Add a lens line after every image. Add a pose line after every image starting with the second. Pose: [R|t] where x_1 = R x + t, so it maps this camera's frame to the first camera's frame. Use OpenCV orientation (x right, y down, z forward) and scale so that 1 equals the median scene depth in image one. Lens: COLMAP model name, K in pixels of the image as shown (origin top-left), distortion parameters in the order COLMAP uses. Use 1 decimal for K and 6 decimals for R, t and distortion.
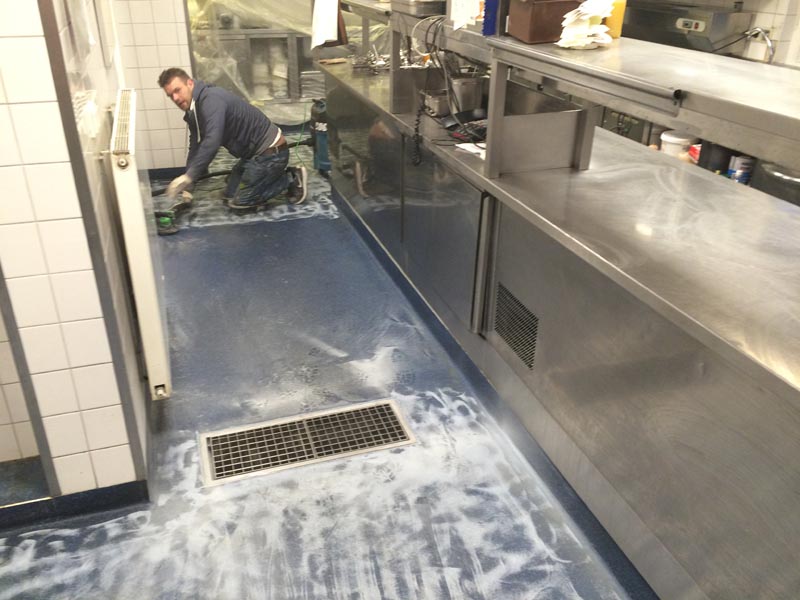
lens RADIAL K [[686.6, 0, 394.9], [0, 686.6, 302.6], [0, 0, 1]] dist [0.083235, -0.104928]
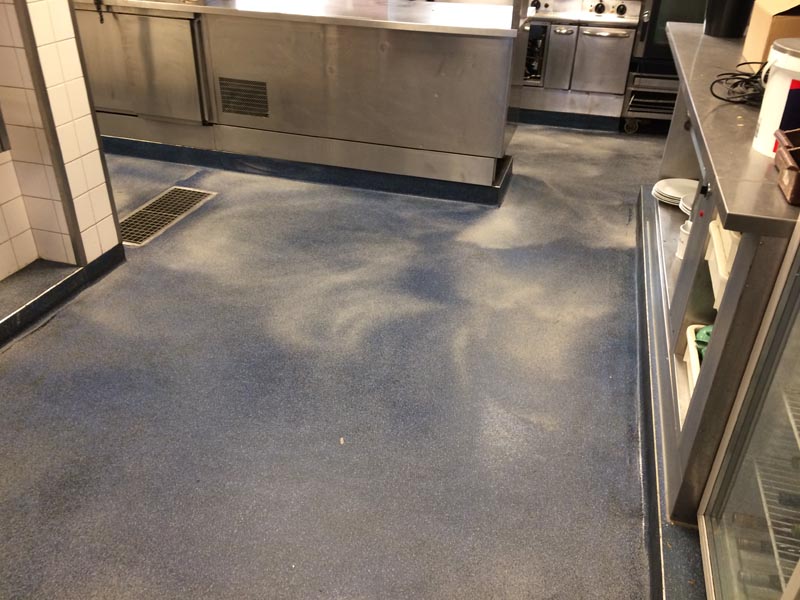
lens RADIAL K [[686.6, 0, 400.3], [0, 686.6, 298.9], [0, 0, 1]] dist [0.083235, -0.104928]
pose [[0.559252, -0.415323, 0.717456, -1.033058], [0.359922, 0.901272, 0.241174, 0.204663], [-0.746788, 0.123352, 0.653522, -0.327765]]
